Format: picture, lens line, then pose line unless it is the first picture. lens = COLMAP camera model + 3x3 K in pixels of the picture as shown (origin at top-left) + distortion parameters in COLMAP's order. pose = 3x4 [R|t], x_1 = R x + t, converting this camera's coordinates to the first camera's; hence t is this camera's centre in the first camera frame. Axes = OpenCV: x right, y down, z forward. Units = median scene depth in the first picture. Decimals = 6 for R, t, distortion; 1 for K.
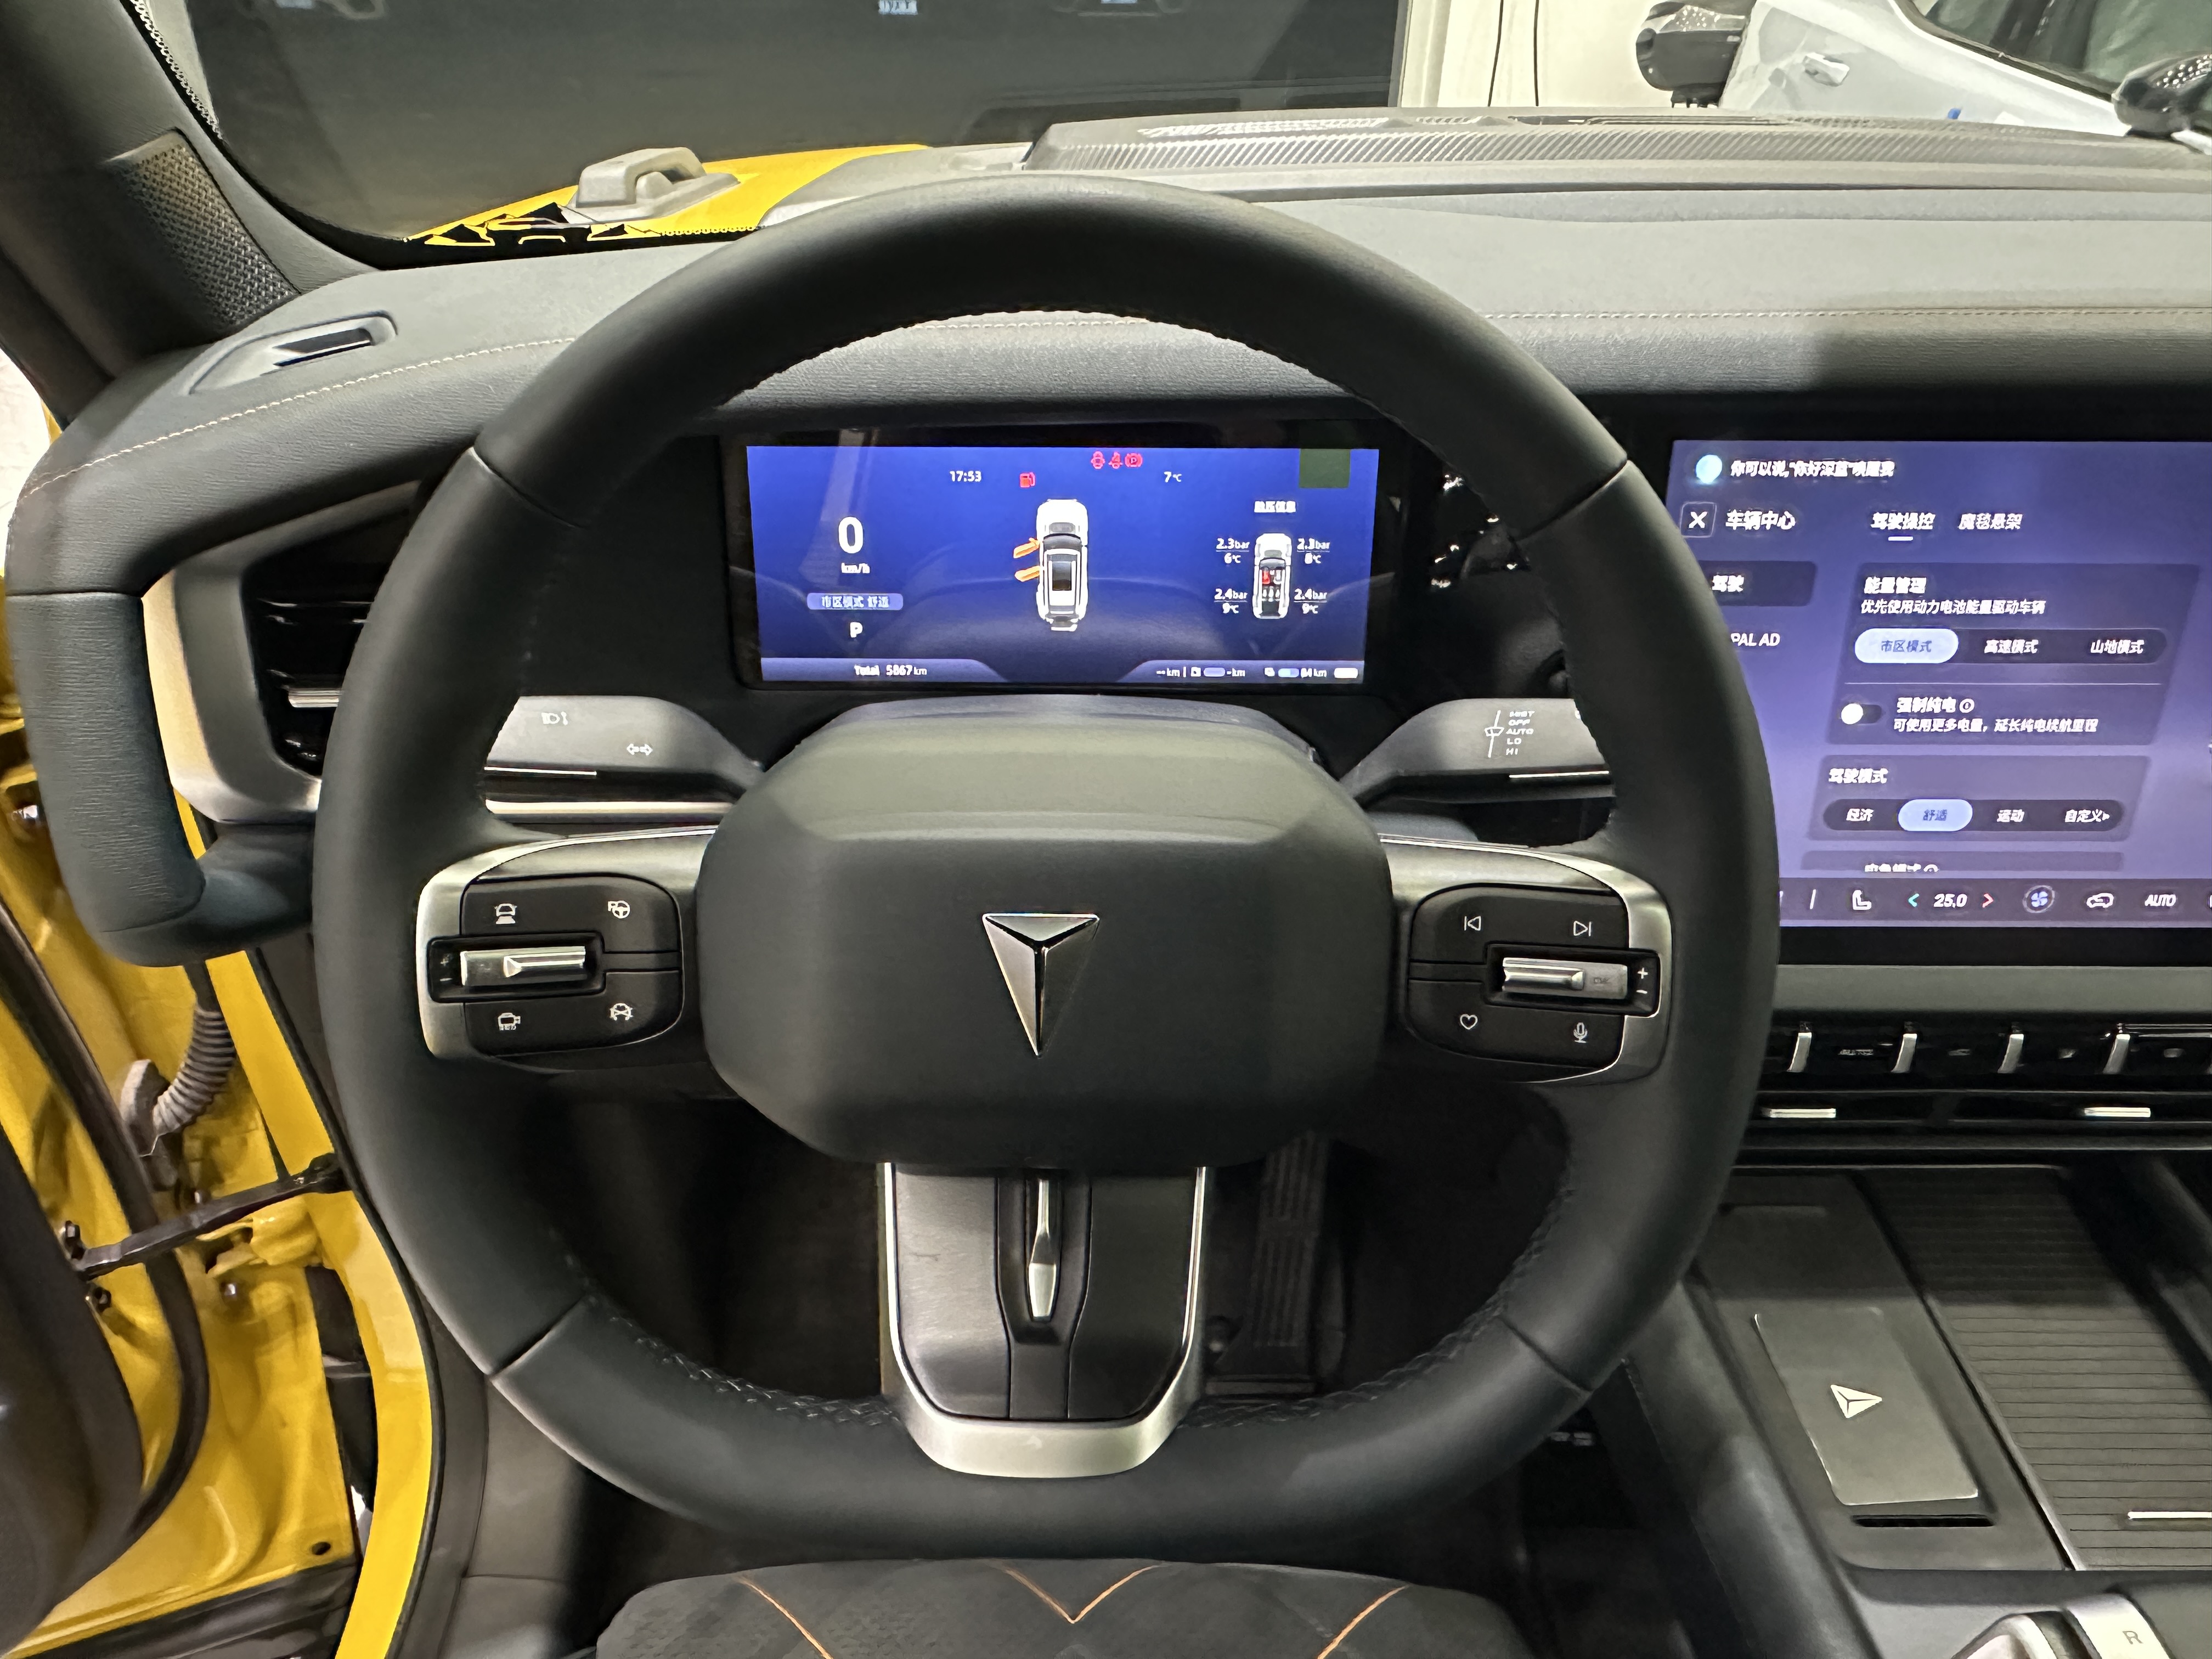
lens RADIAL K [[1510.4, 0, 1093.4], [0, 1510.4, 870.3], [0, 0, 1]] dist [0.001535, -0.002888]
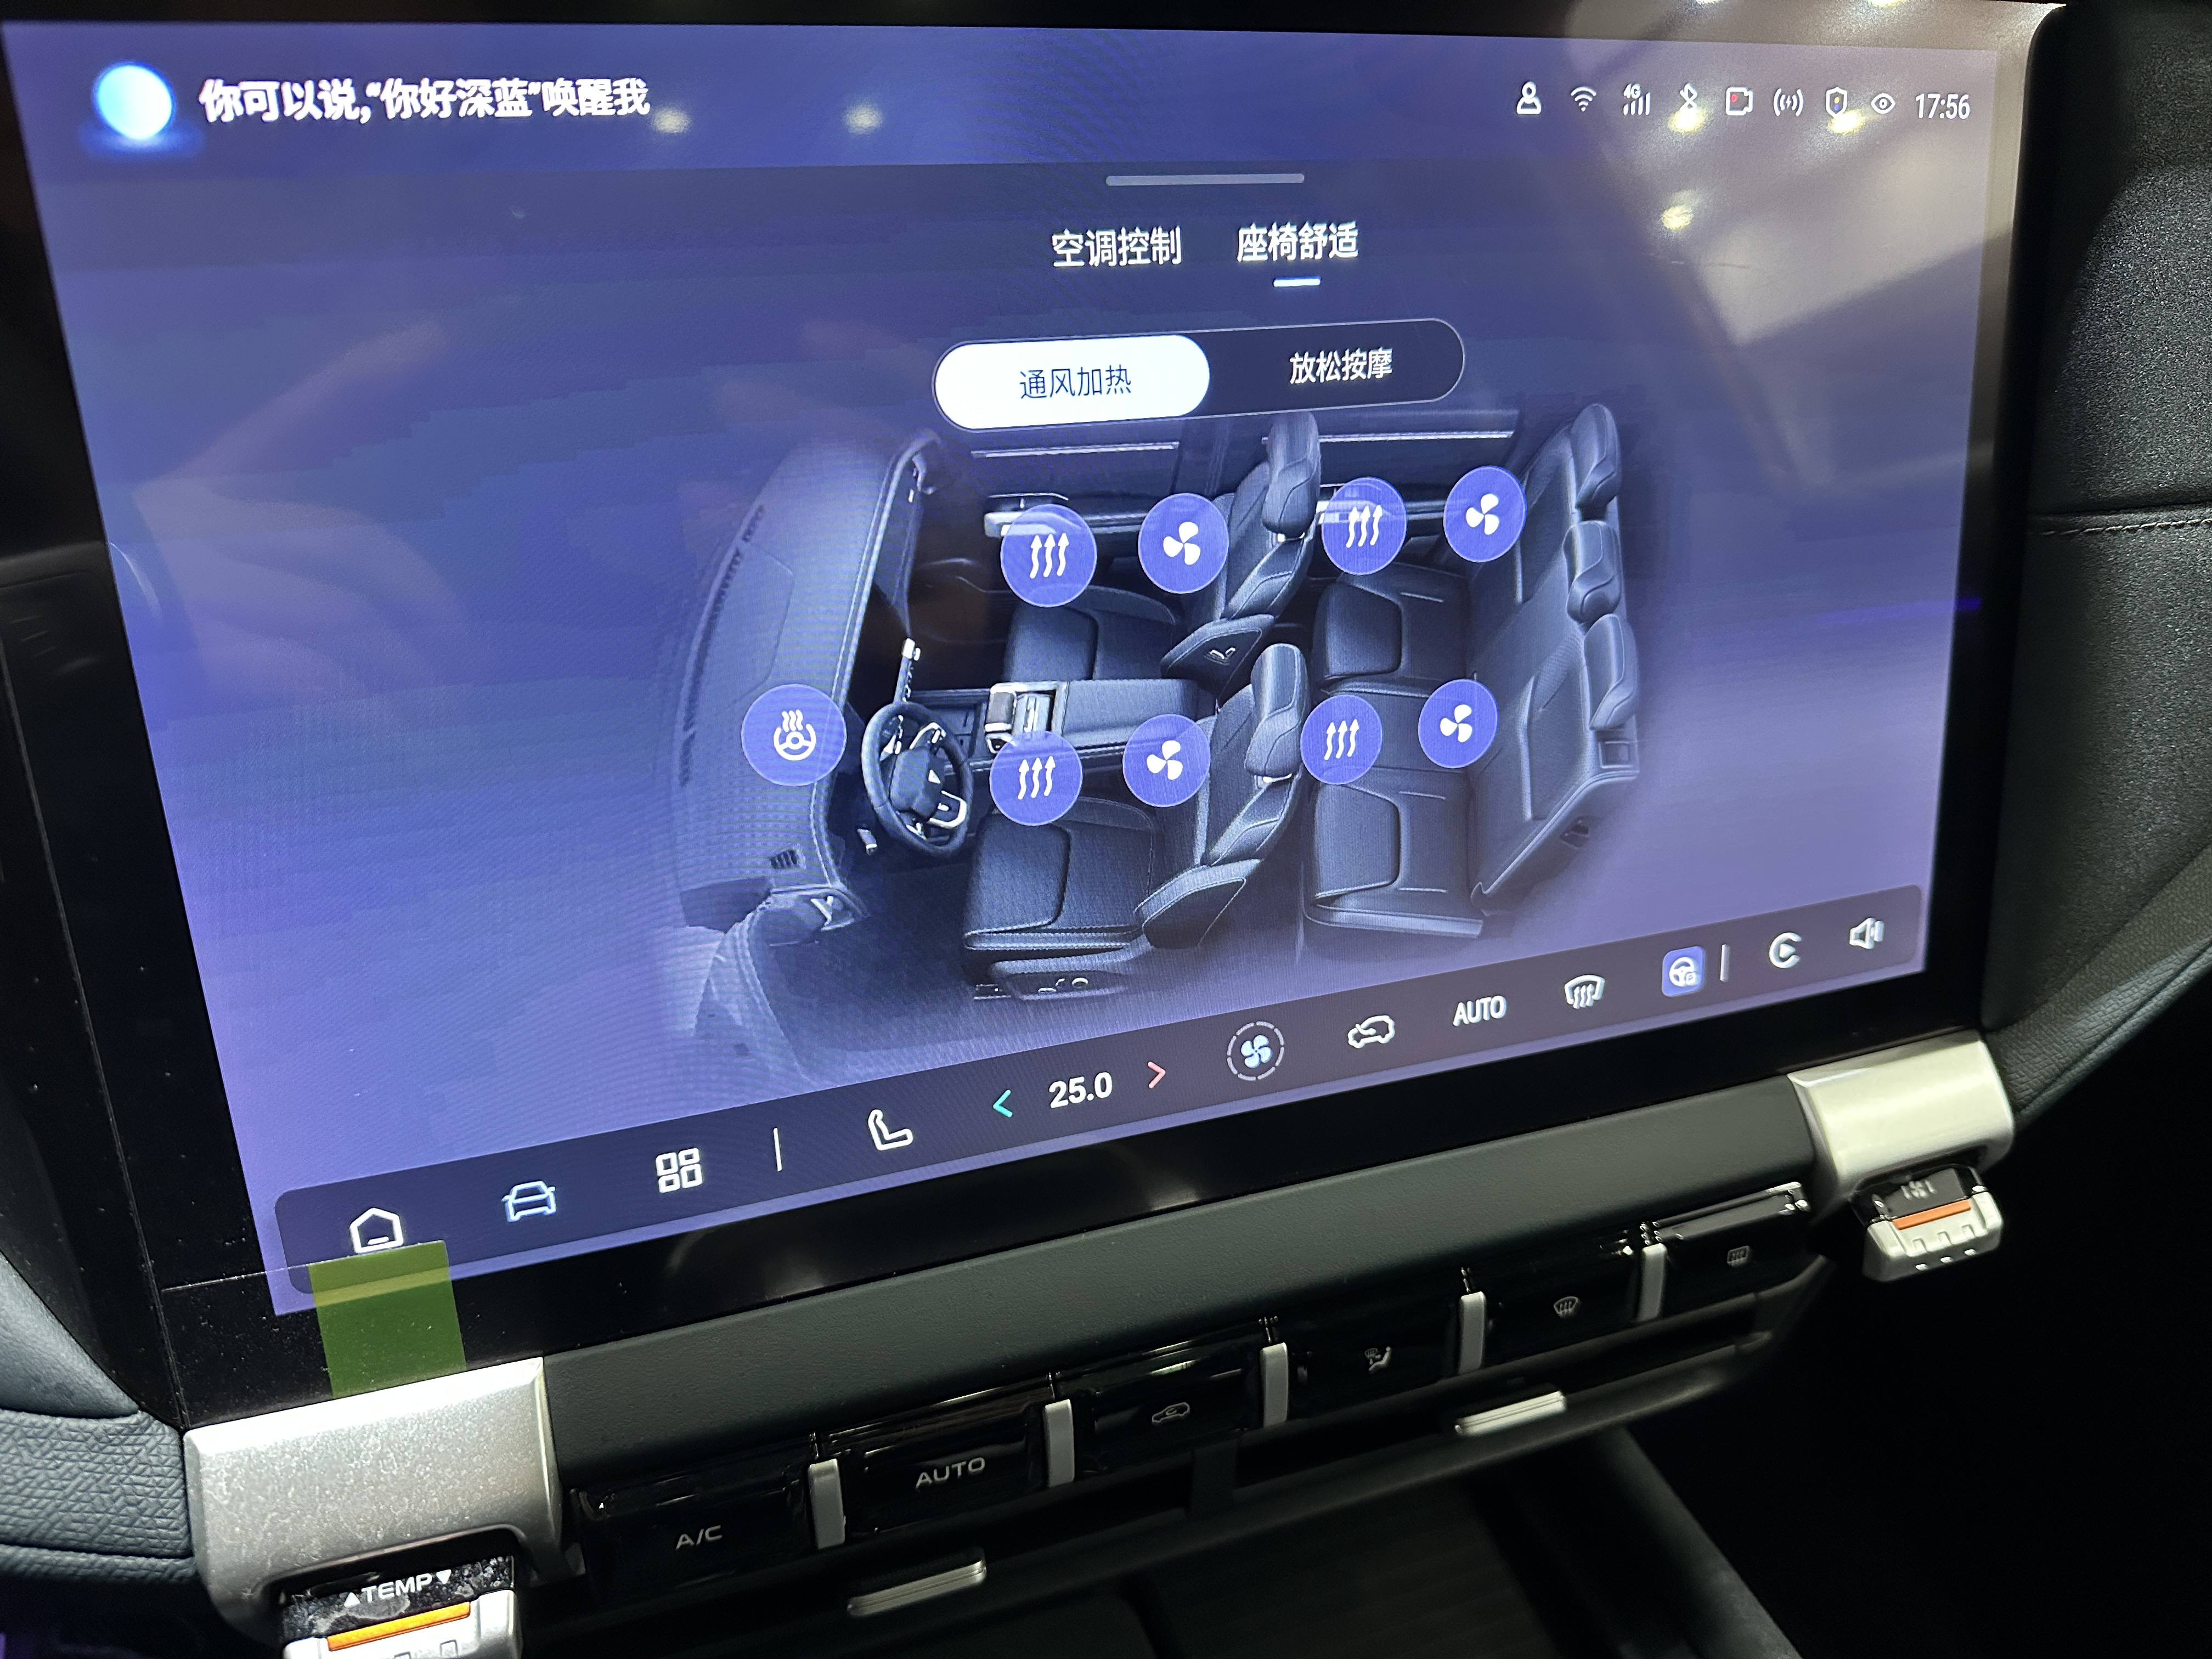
lens RADIAL K [[1542.1, 0, 1109.6], [0, 1542.1, 819.7], [0, 0, 1]] dist [0.011482, -0.019919]
pose [[0.943174, -0.138993, 0.301835, 0.446268], [0.175035, 0.979899, -0.095713, -0.014381], [-0.282464, 0.143106, 0.948544, 0.542249]]
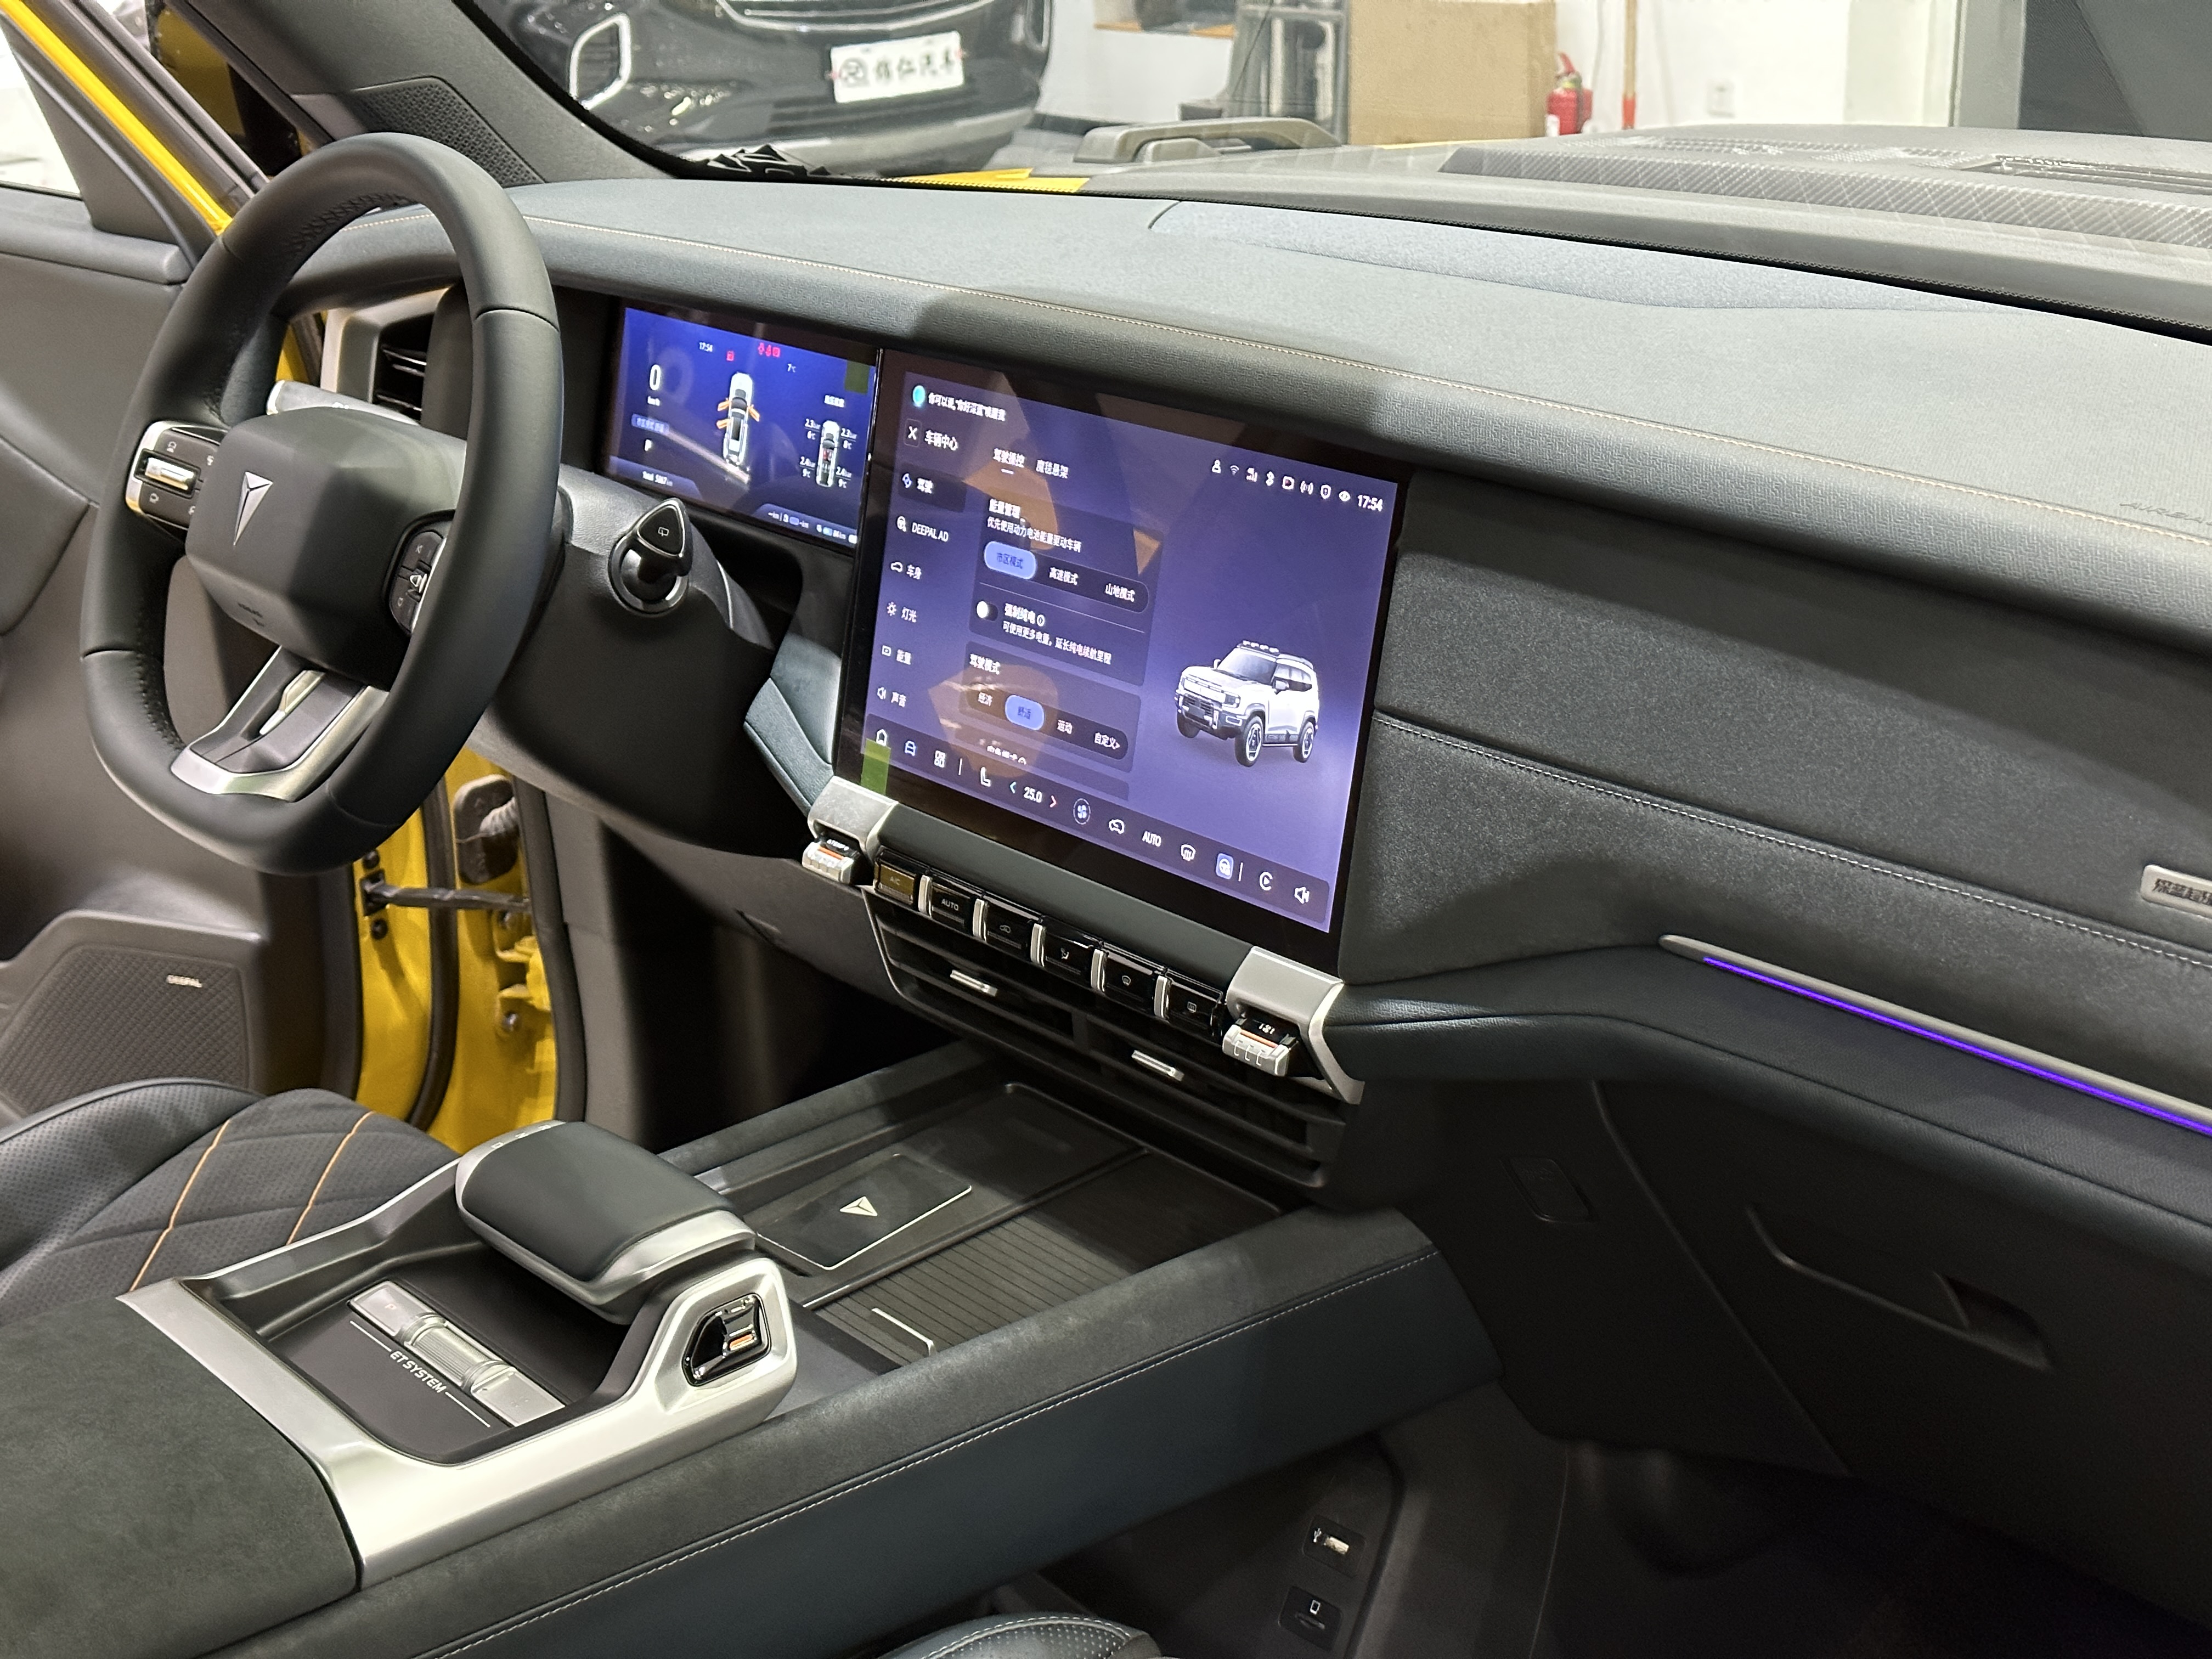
lens RADIAL K [[3090.9, 0, 1090.2], [0, 3090.9, 828.5], [0, 0, 1]] dist [0.181852, 0.000000]
pose [[0.643601, 0.241924, -0.726120, 2.327031], [-0.388820, 0.920532, -0.037937, 0.116978], [0.659239, 0.306746, 0.686520, -0.593138]]
